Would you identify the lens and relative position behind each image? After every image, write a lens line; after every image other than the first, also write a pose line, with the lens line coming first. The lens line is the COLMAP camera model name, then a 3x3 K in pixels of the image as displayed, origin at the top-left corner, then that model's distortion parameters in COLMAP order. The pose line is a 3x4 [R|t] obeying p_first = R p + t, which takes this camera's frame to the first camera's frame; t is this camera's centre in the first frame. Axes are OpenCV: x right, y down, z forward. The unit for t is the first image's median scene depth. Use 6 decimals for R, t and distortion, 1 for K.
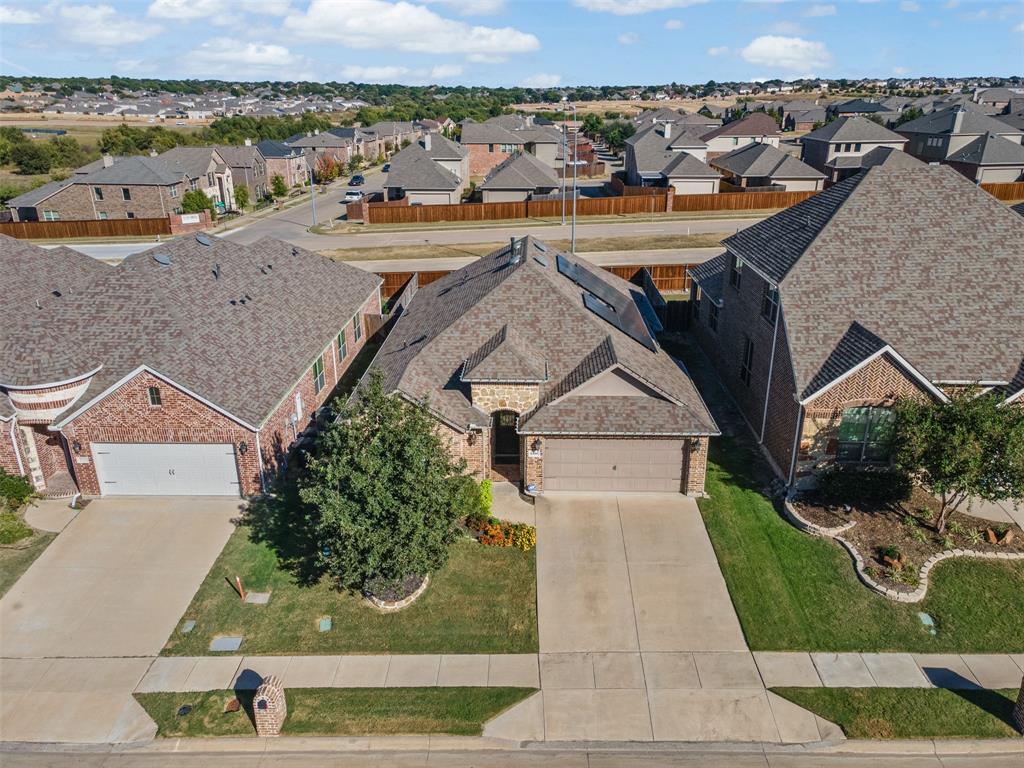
lens RADIAL K [[761.2, 0, 512.0], [0, 761.2, 384.0], [0, 0, 1]] dist [0.029357, 0.002019]
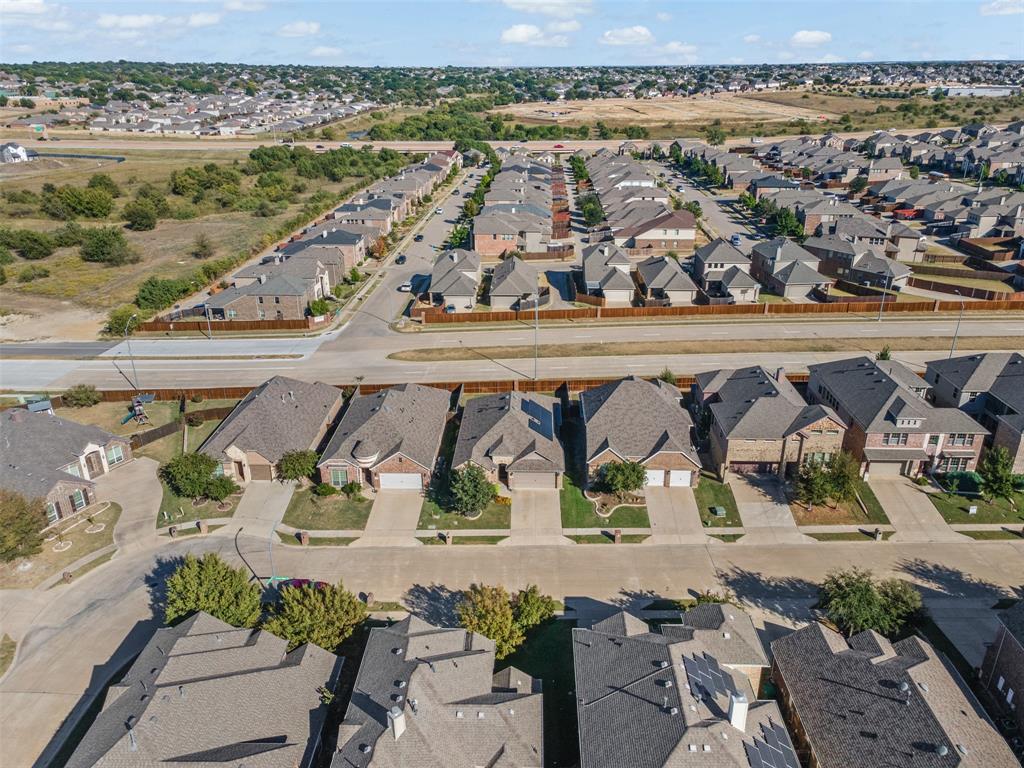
lens RADIAL K [[761.2, 0, 512.0], [0, 761.2, 384.0], [0, 0, 1]] dist [0.029357, 0.002019]
pose [[0.999997, -0.001249, -0.001898, 0.038659], [0.001313, 0.999417, 0.034126, -0.421302], [0.001854, -0.034128, 0.999416, -2.290218]]
